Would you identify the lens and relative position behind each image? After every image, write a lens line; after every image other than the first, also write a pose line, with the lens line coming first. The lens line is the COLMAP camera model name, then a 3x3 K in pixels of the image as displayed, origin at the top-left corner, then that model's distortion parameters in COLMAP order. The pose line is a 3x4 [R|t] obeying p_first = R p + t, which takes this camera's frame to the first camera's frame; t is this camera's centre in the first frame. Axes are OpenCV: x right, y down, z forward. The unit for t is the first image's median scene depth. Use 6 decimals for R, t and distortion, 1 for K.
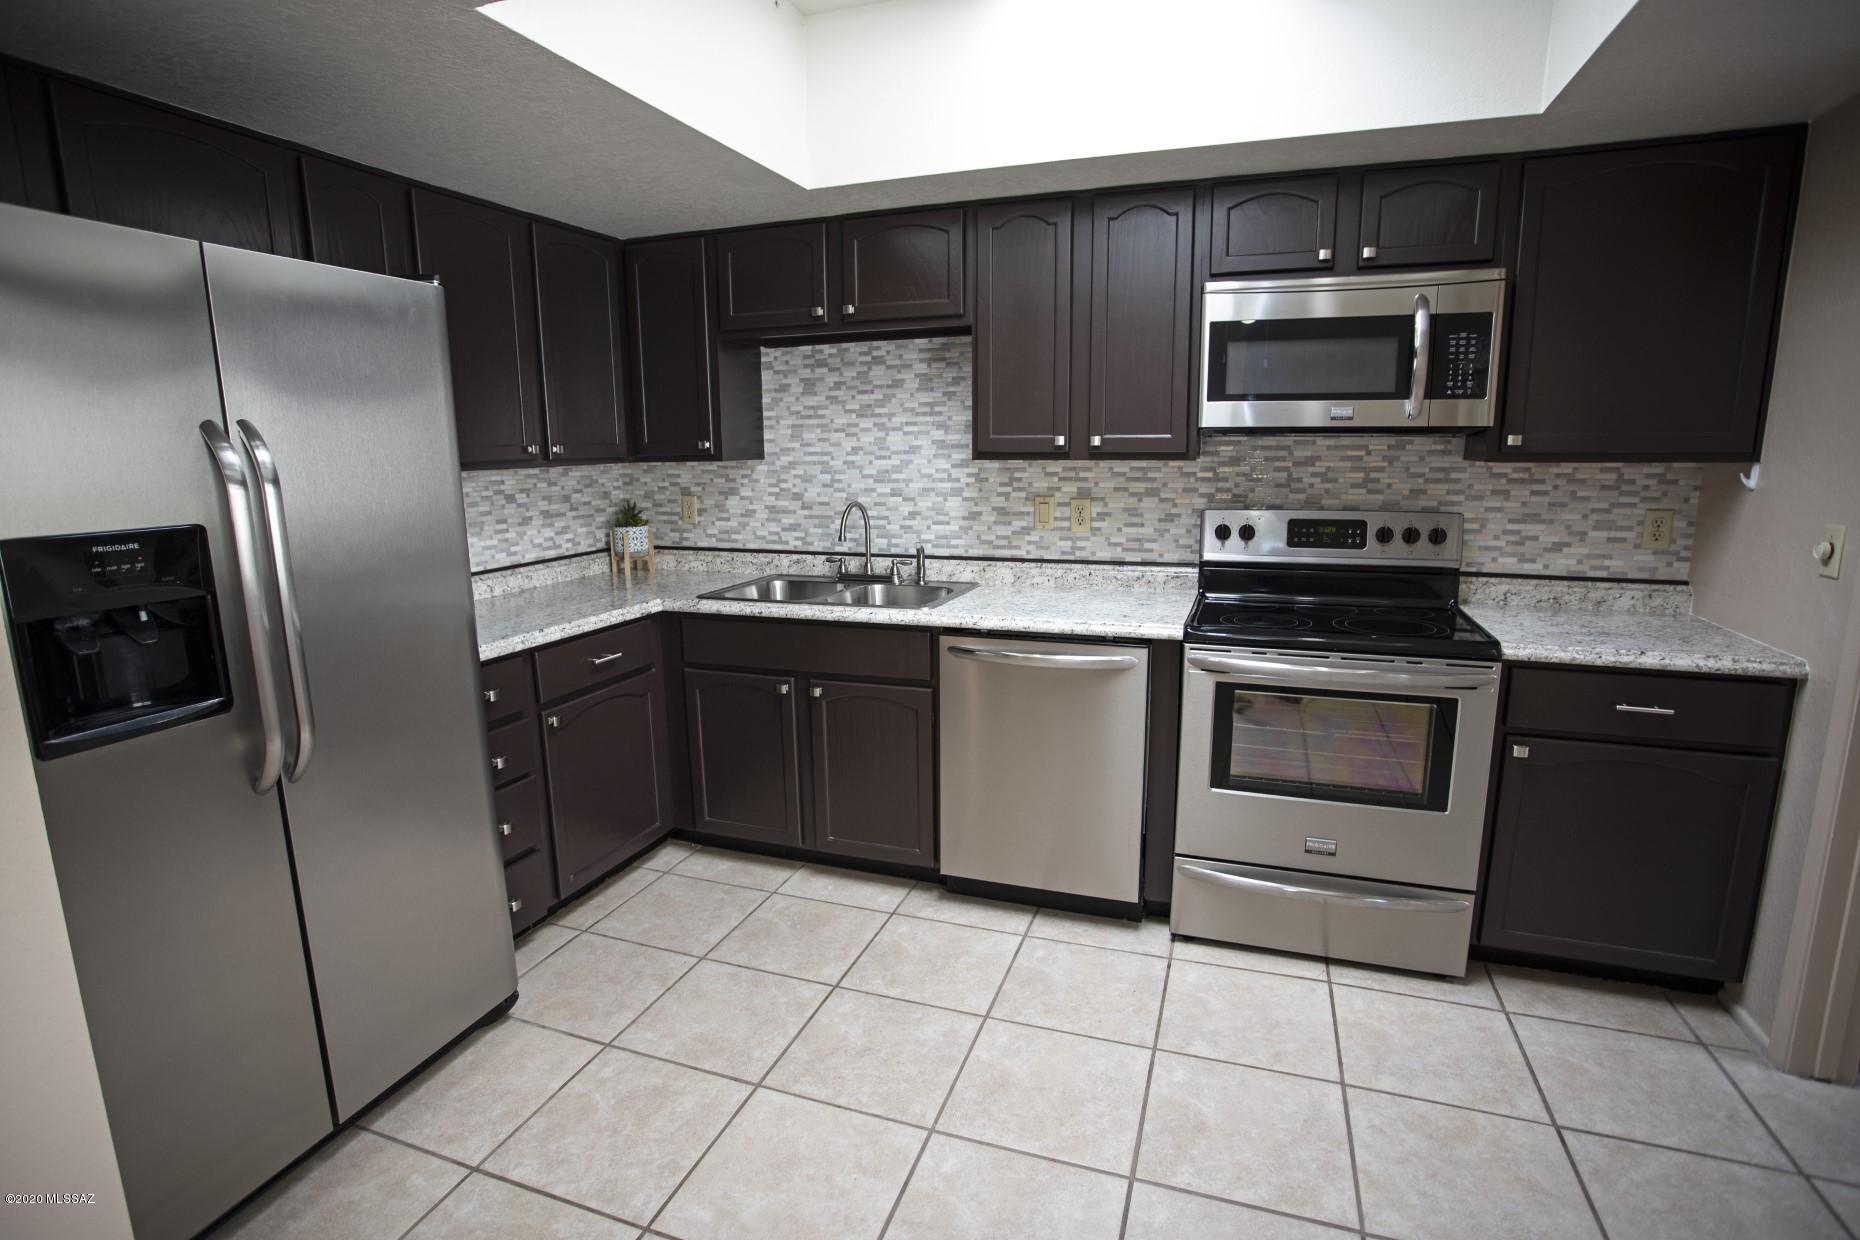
lens RADIAL K [[913.2, 0, 923.5], [0, 913.2, 614.2], [0, 0, 1]] dist [-0.076851, 0.037736]
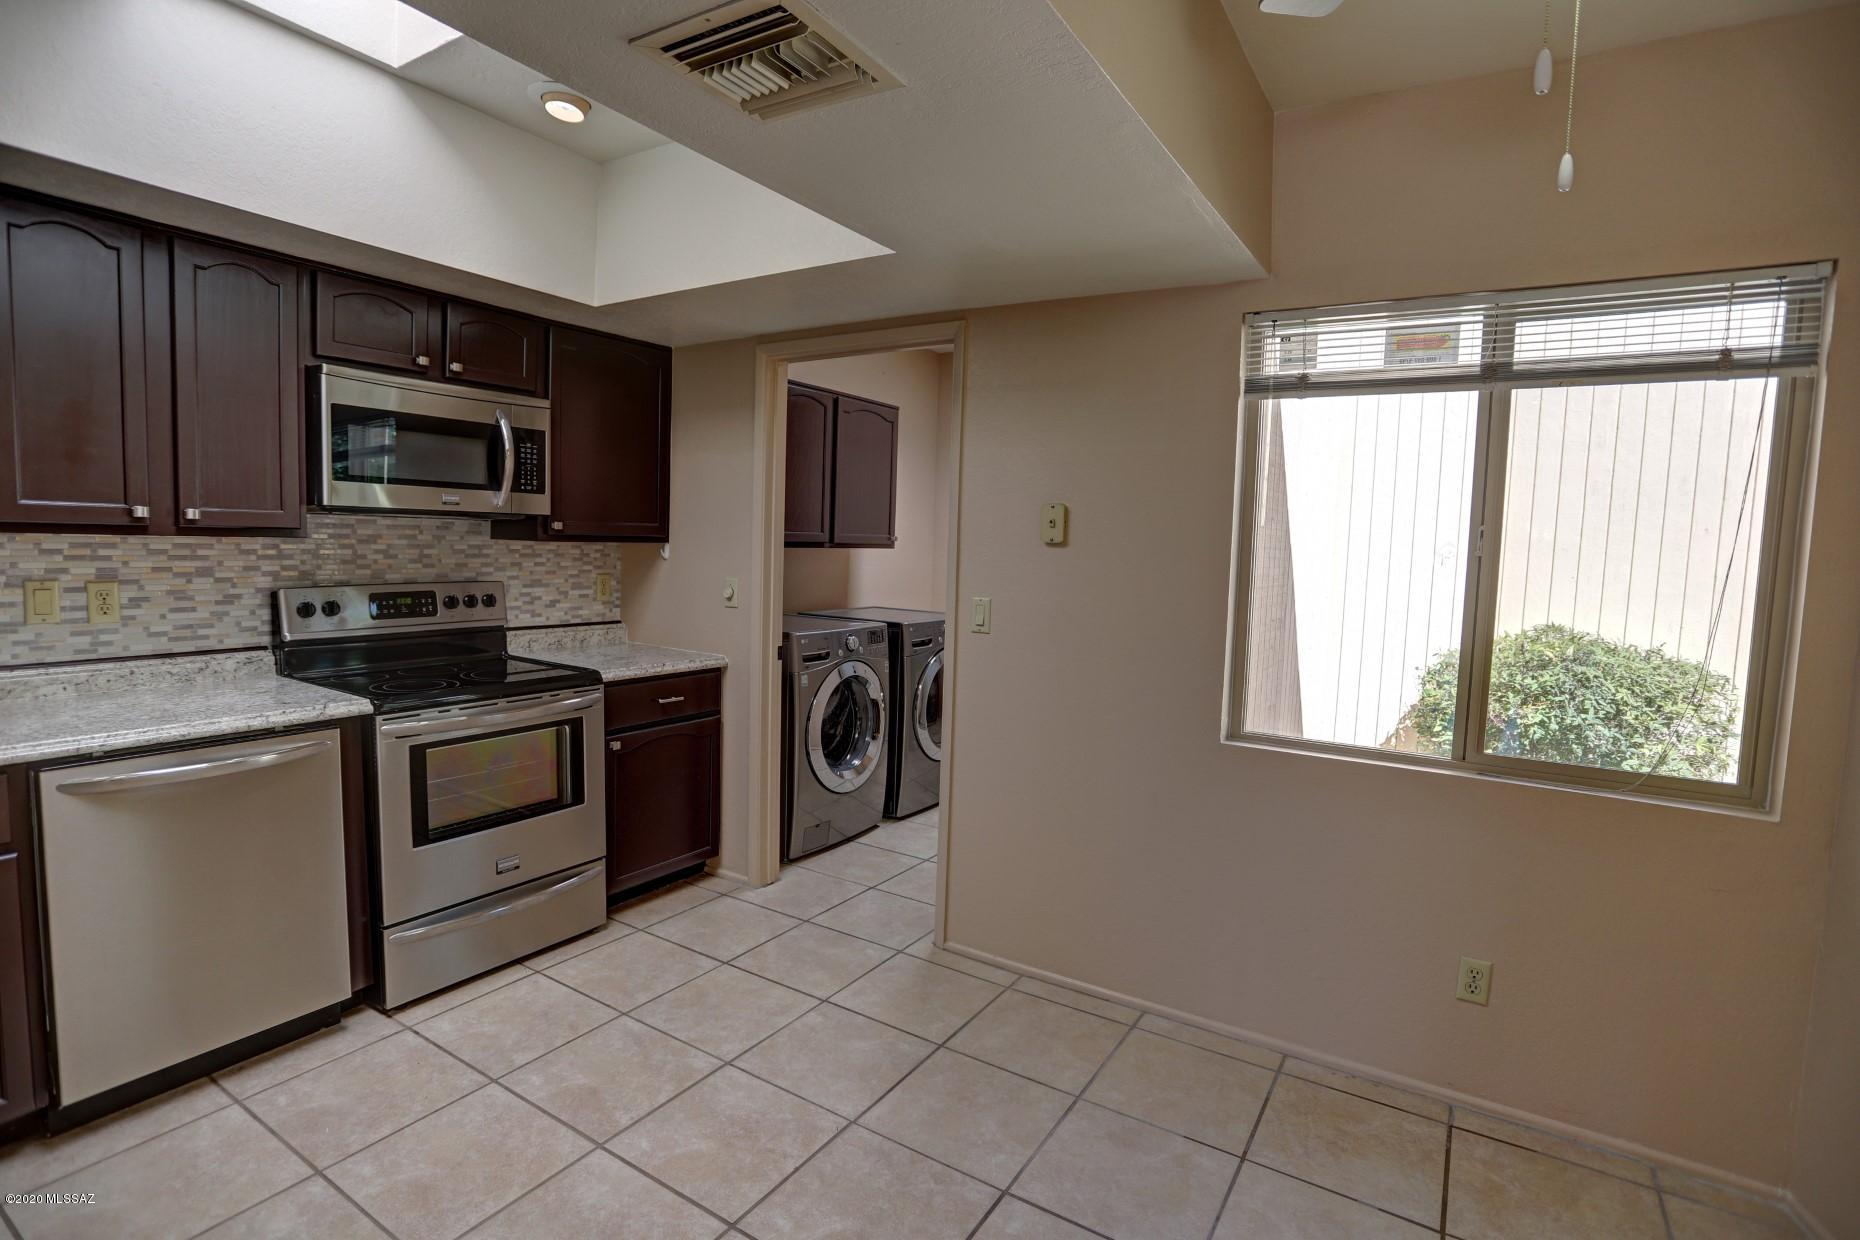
lens RADIAL K [[905.6, 0, 923.0], [0, 905.6, 615.0], [0, 0, 1]] dist [-0.072395, 0.029953]
pose [[0.216554, -0.064029, 0.974169, -0.460963], [0.142493, 0.989234, 0.033343, -0.022036], [-0.965816, 0.131591, 0.223346, 0.142833]]
